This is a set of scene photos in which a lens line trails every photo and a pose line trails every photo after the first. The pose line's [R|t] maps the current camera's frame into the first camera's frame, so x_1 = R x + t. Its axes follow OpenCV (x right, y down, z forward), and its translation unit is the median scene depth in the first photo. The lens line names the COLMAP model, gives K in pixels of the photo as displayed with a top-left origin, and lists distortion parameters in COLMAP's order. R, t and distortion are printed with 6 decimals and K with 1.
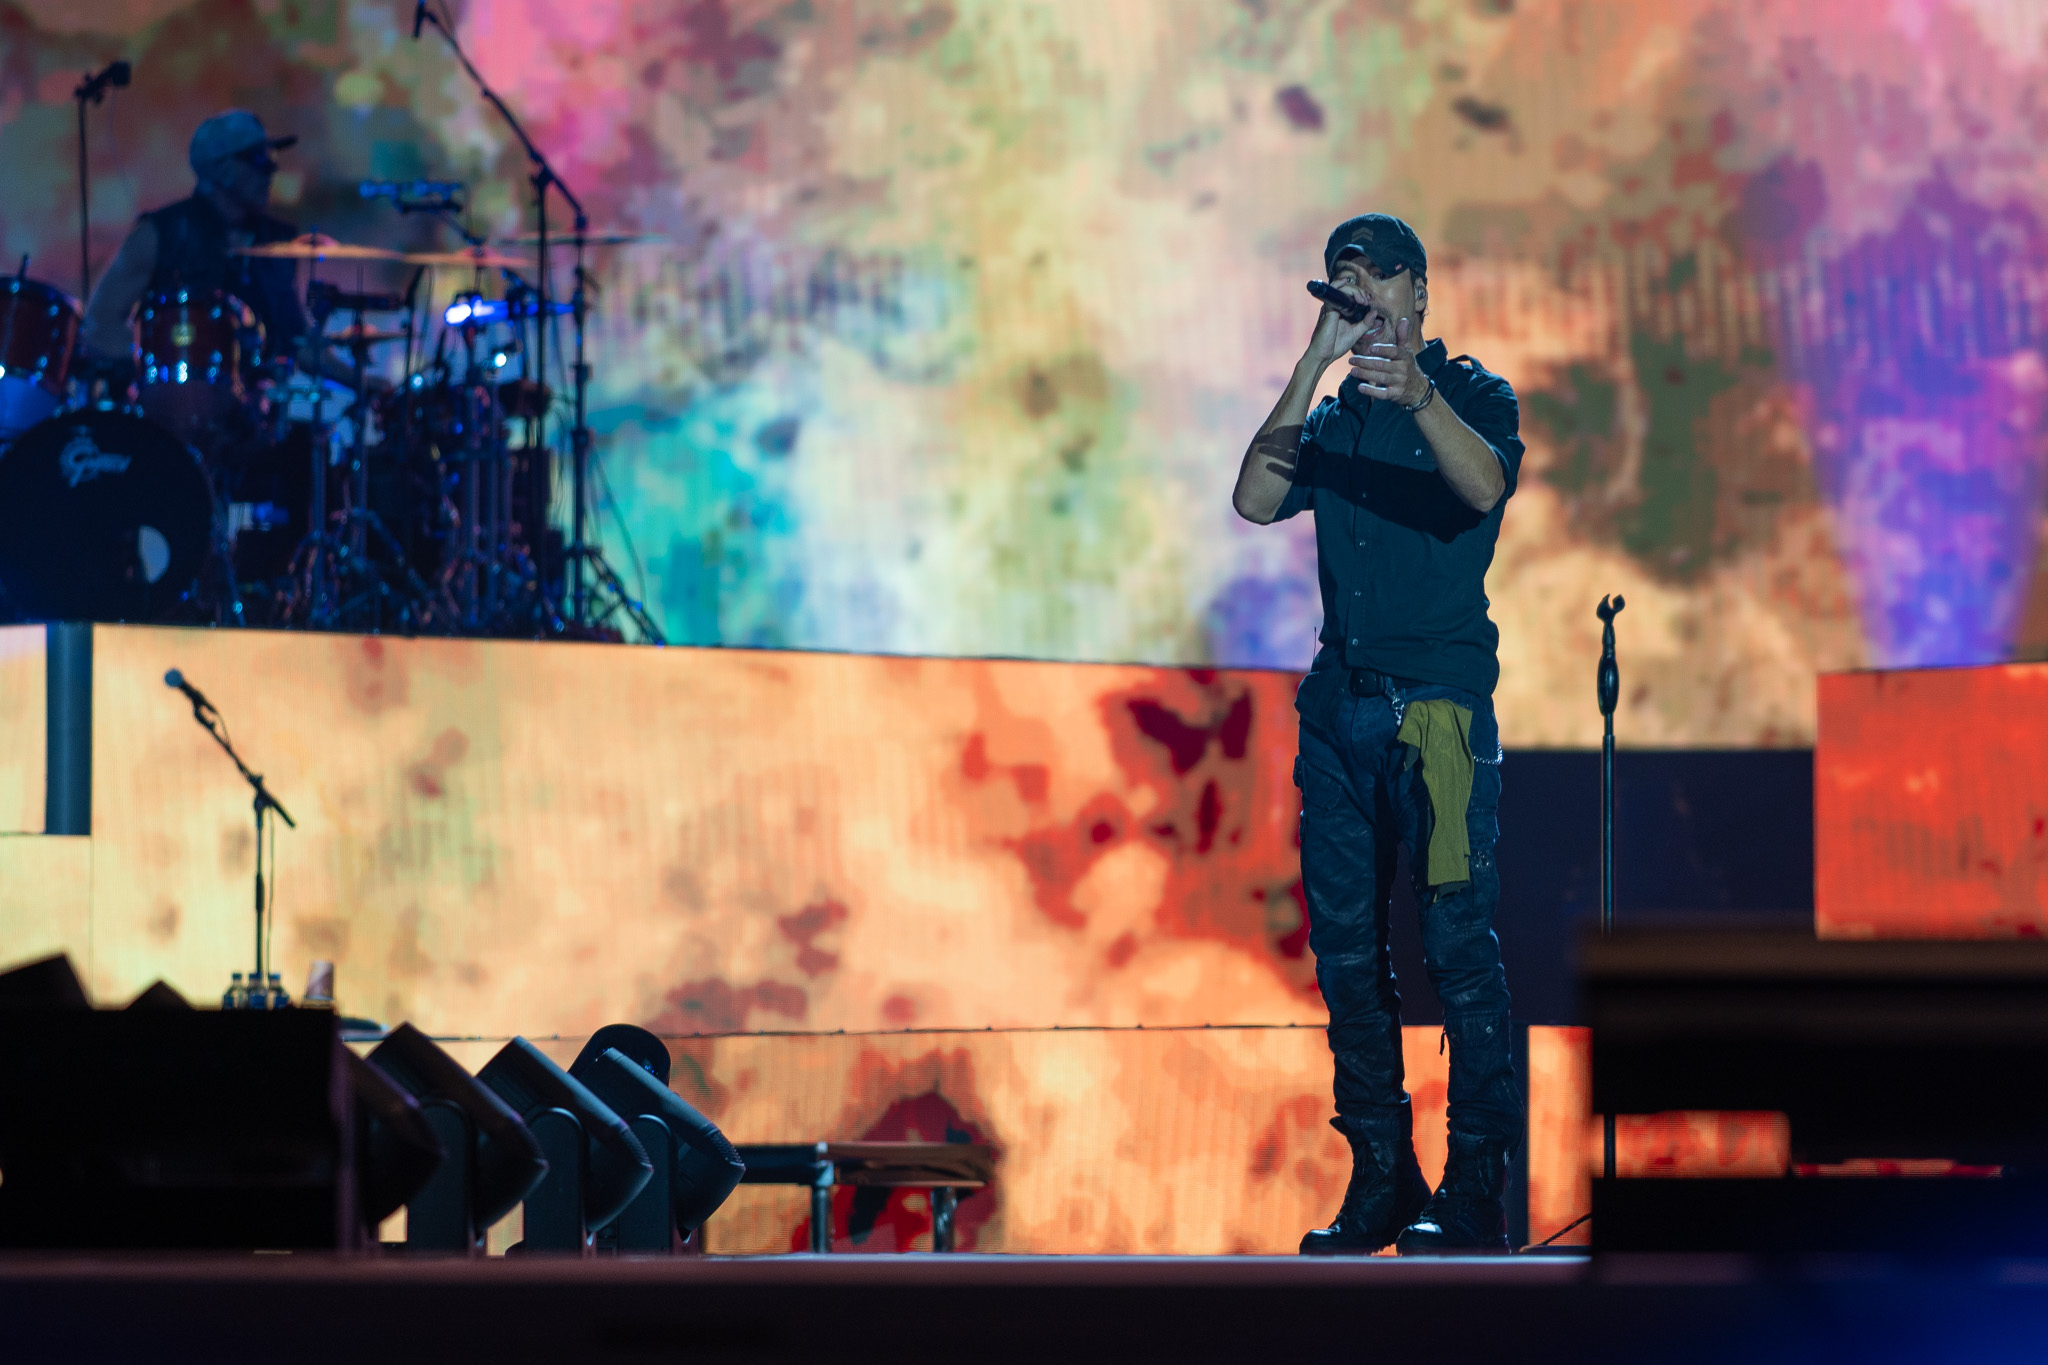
lens RADIAL K [[13502.8, 0, 1015.6], [0, 13502.8, 692.6], [0, 0, 1]] dist [-0.511557, 0.000000]
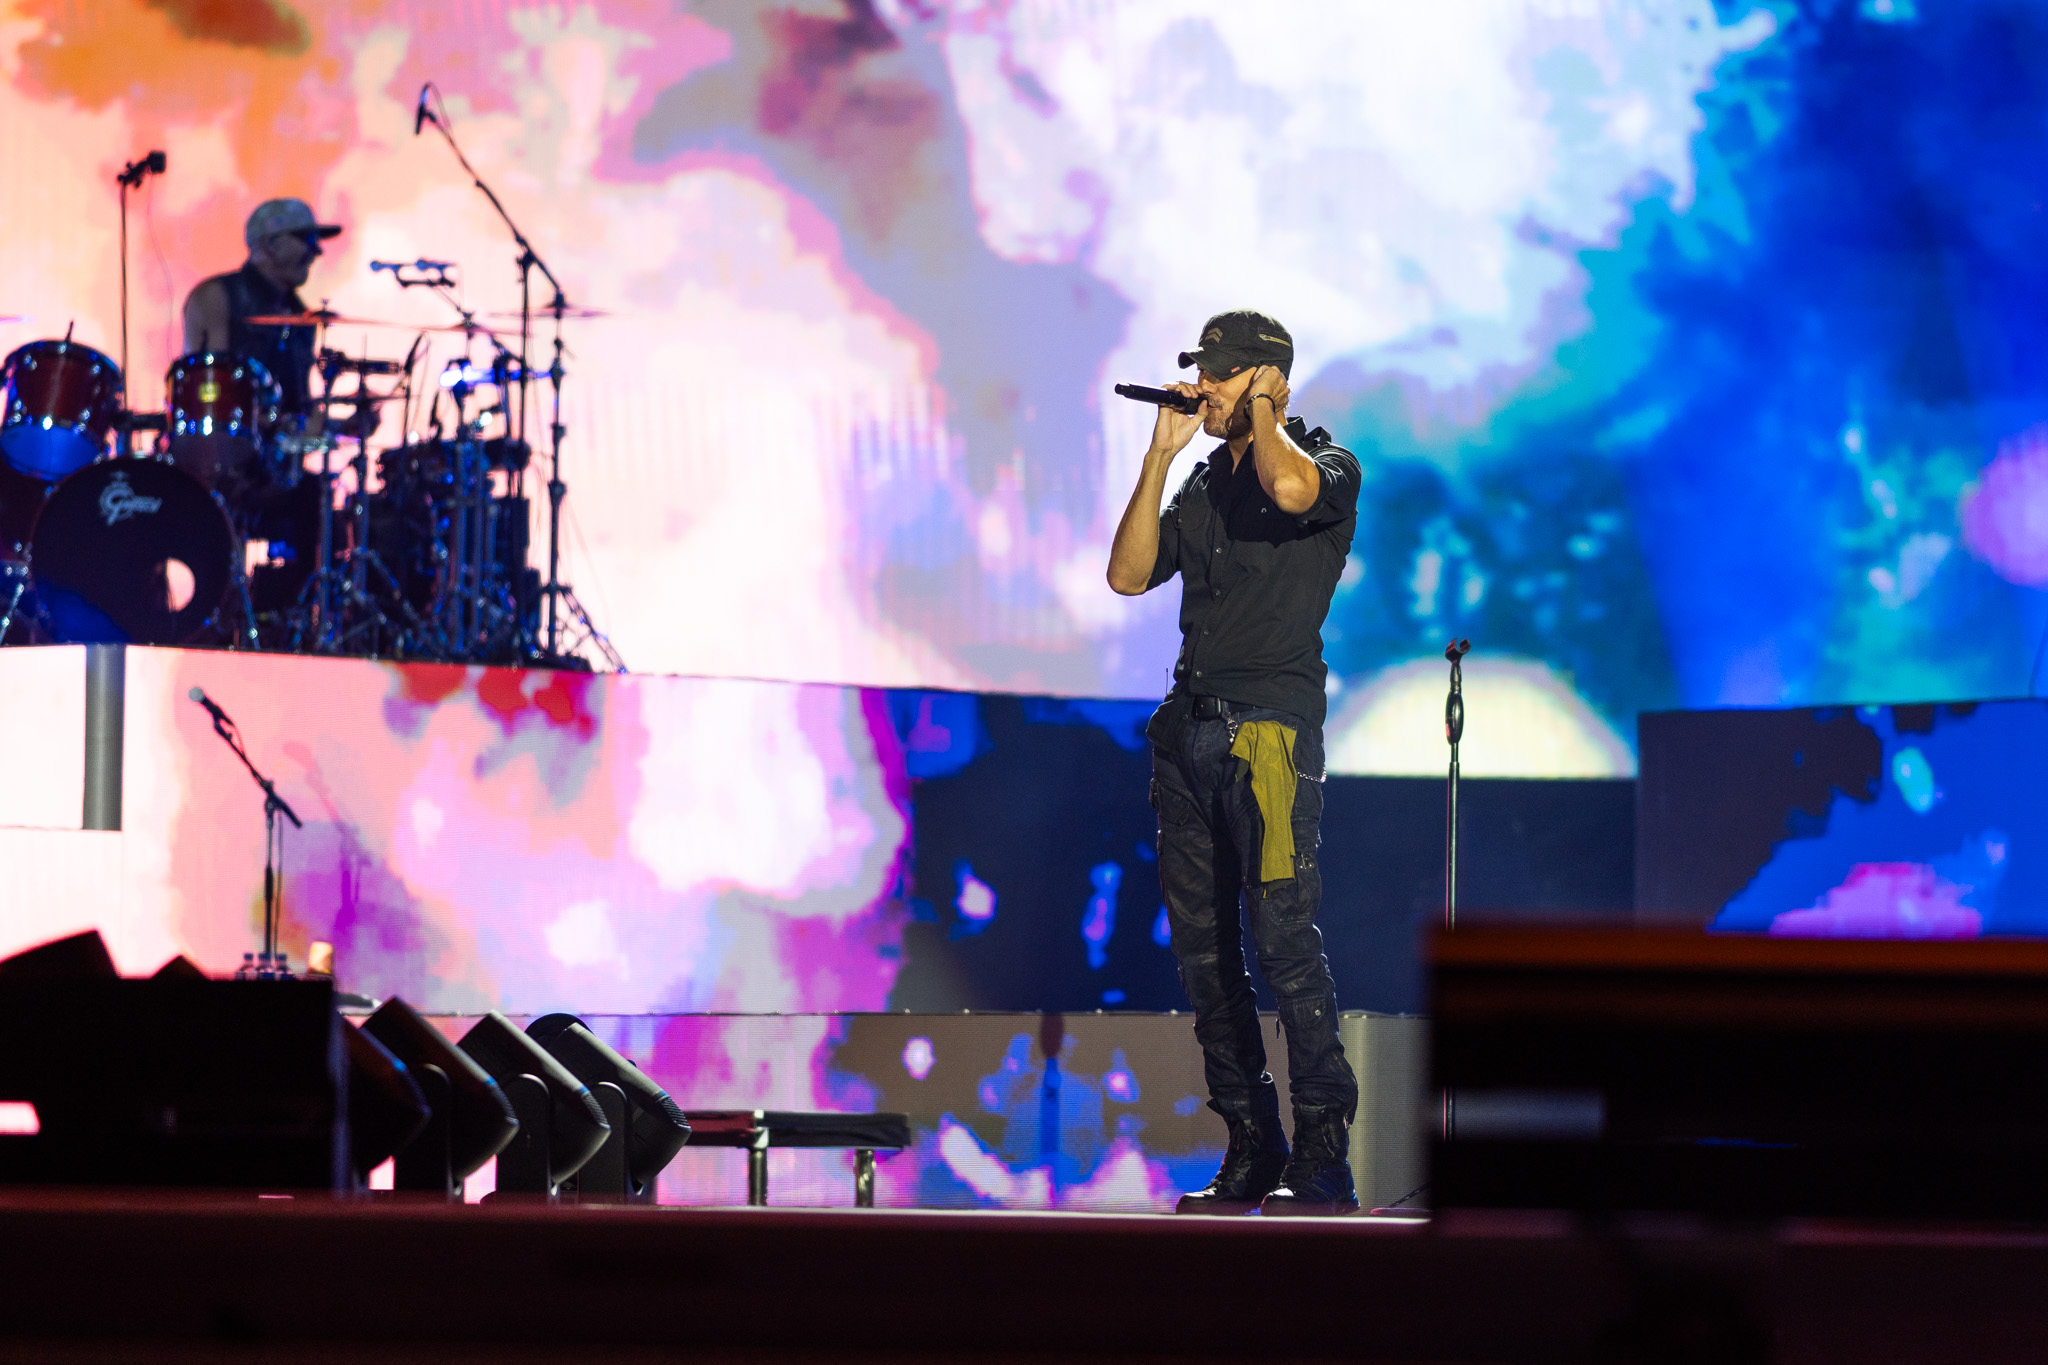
lens RADIAL K [[13502.8, 0, 1027.4], [0, 13502.8, 680.2], [0, 0, 1]] dist [-0.511557, 0.000000]
pose [[0.999884, 0.015226, 0.001012, 0.006634], [-0.015221, 0.999872, -0.004902, 0.002266], [-0.001087, 0.004886, 0.999987, -0.139996]]
